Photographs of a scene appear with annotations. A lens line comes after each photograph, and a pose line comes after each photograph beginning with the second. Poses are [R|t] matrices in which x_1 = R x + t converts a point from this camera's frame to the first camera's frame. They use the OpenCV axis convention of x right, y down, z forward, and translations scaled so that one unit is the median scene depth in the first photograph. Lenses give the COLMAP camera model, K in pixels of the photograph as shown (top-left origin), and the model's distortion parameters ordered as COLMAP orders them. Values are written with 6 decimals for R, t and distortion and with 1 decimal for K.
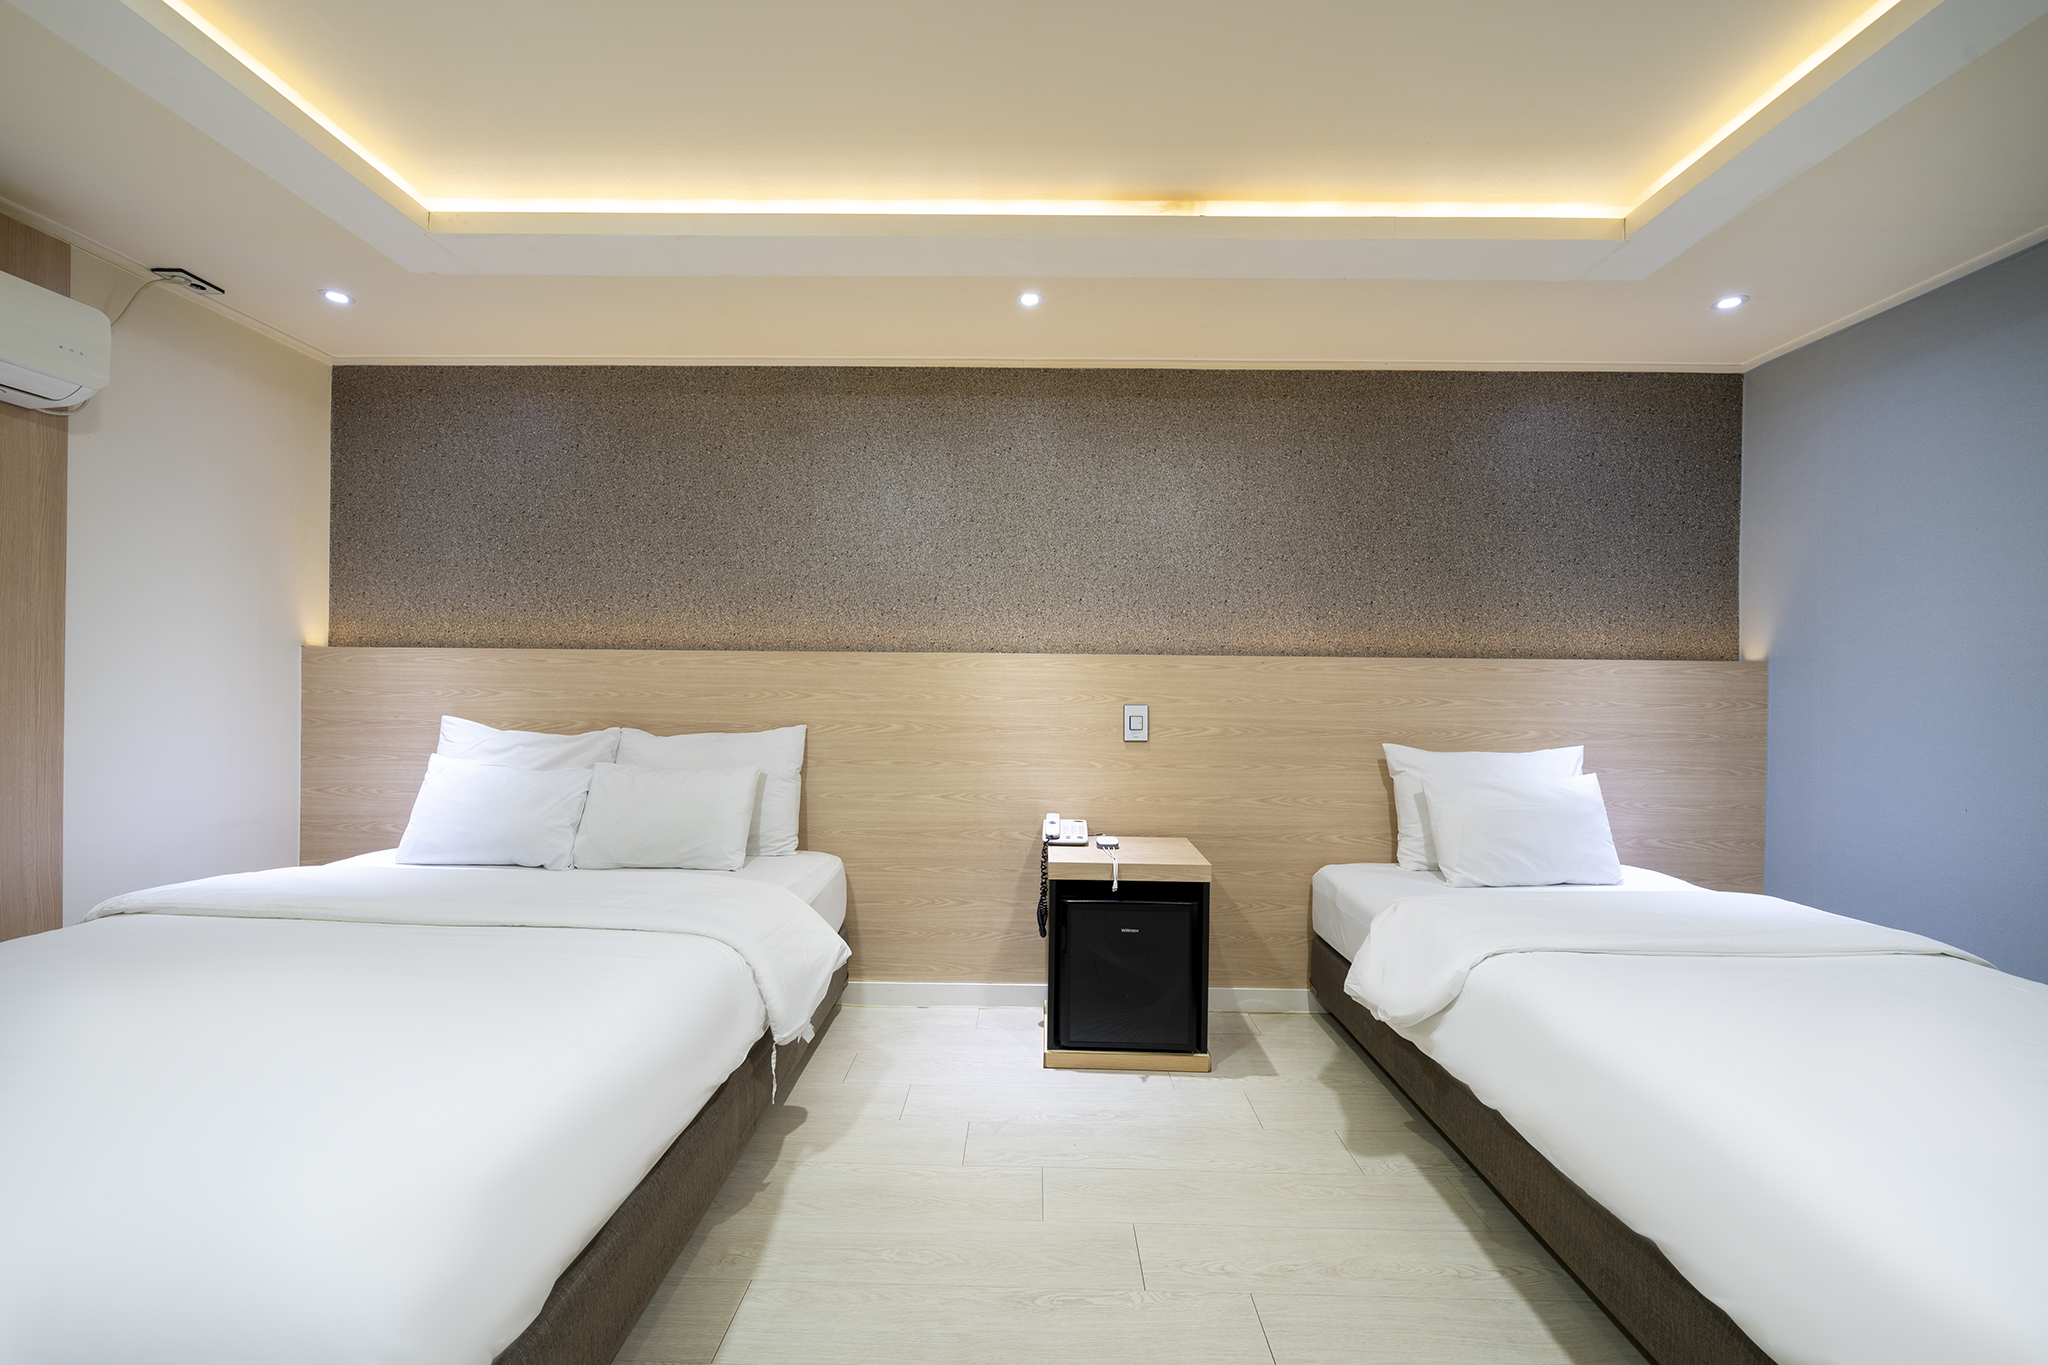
lens RADIAL K [[813.8, 0, 1025.3], [0, 813.8, 689.2], [0, 0, 1]] dist [-0.003568, 0.000007]
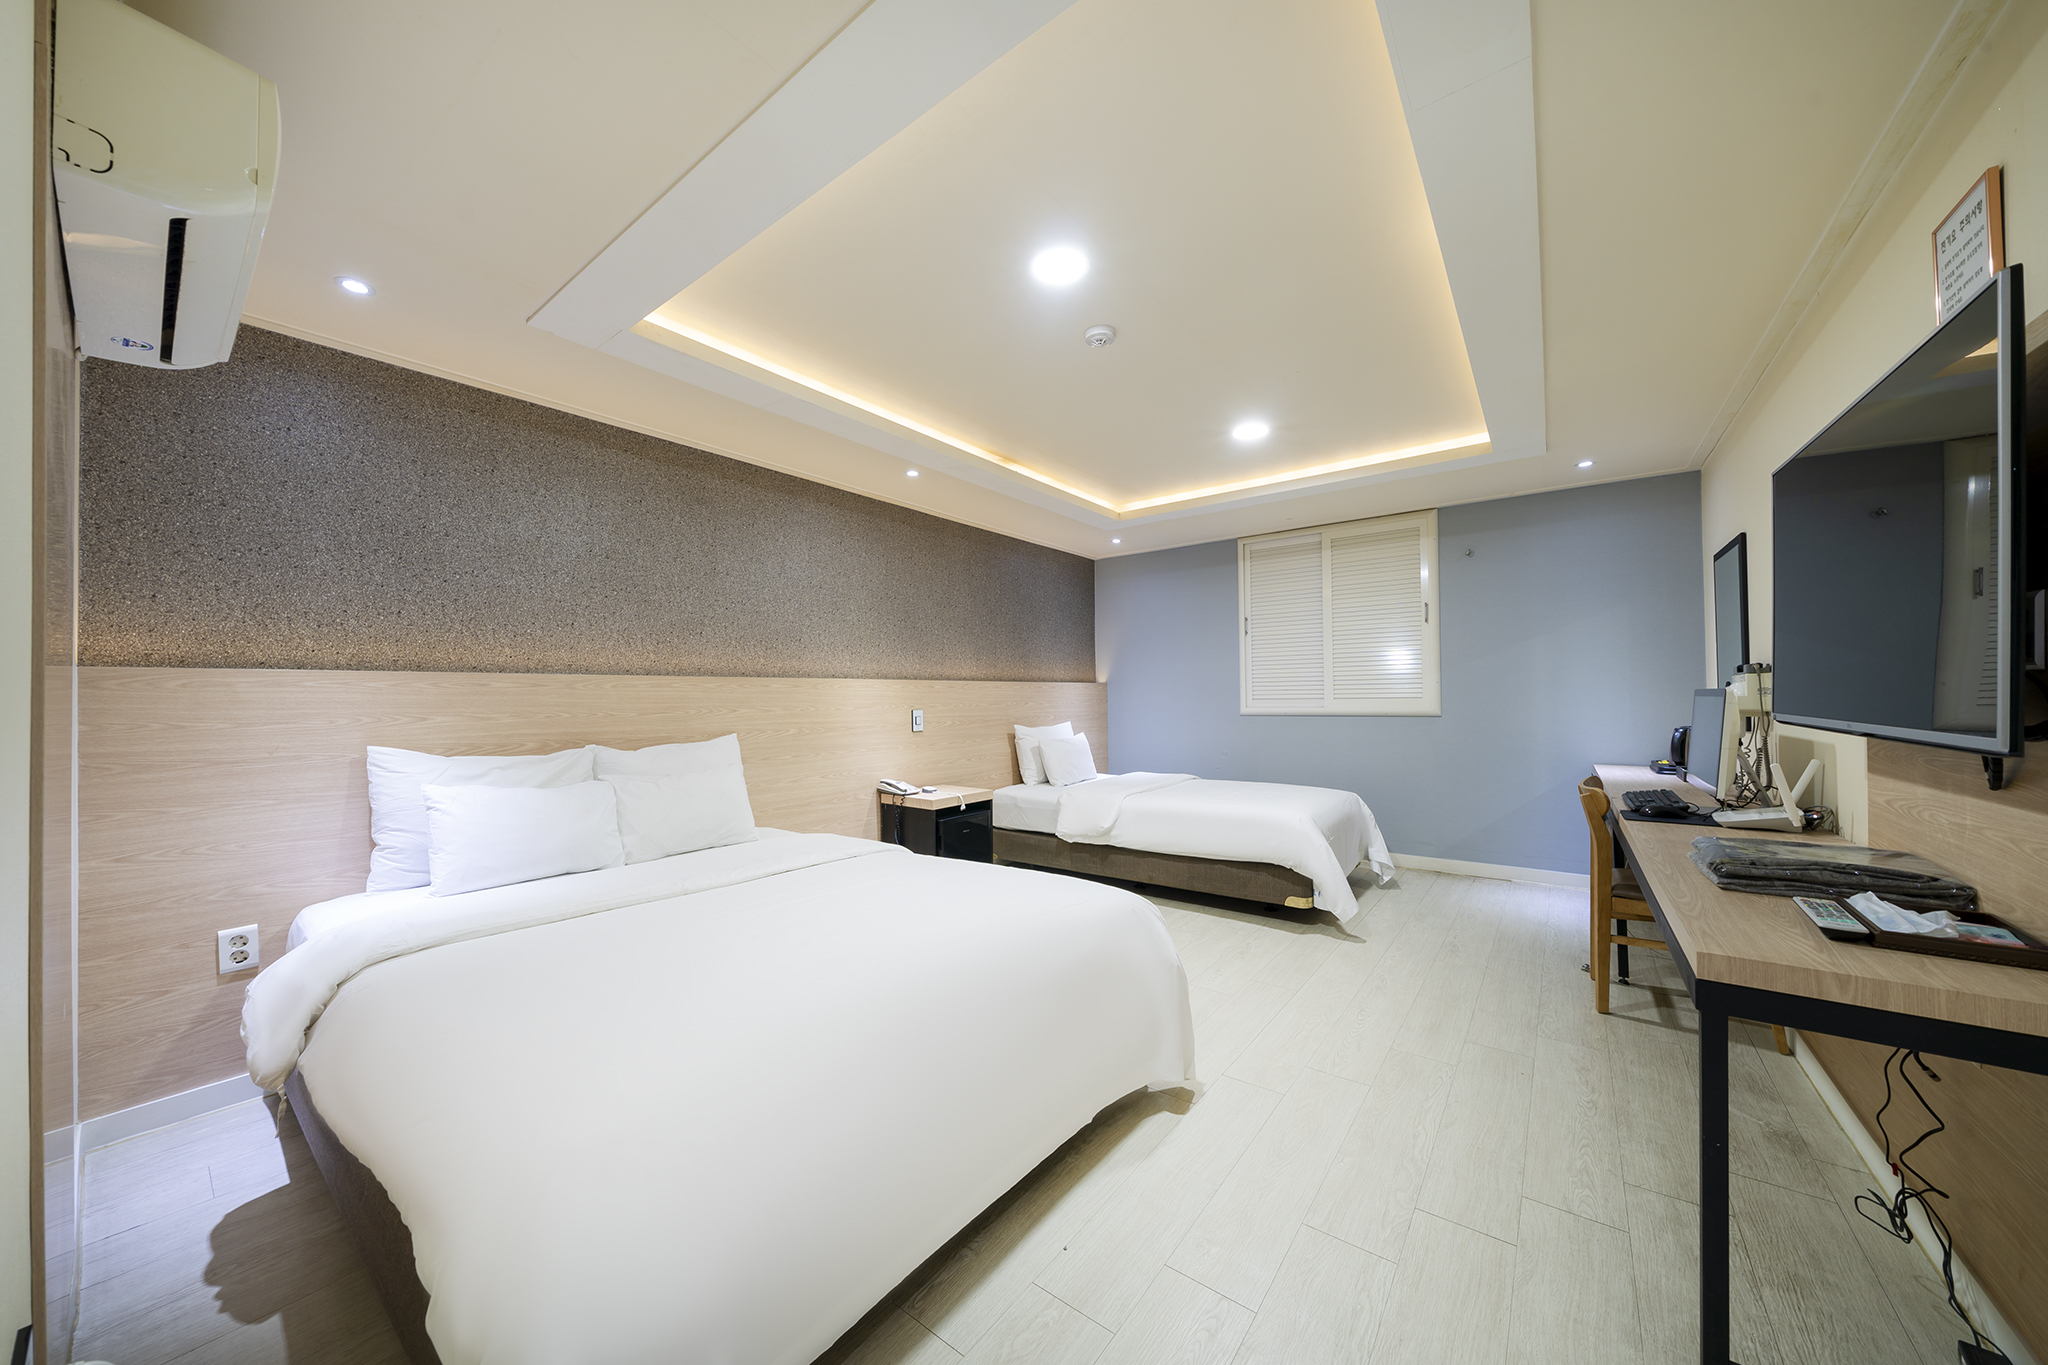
lens RADIAL K [[672.4, 0, 998.4], [0, 672.4, 691.7], [0, 0, 1]] dist [-0.022547, 0.000006]
pose [[0.624142, -0.011369, 0.781229, -0.807629], [0.023182, 0.999723, -0.003972, -0.008212], [-0.780967, 0.020589, 0.624232, 0.002852]]
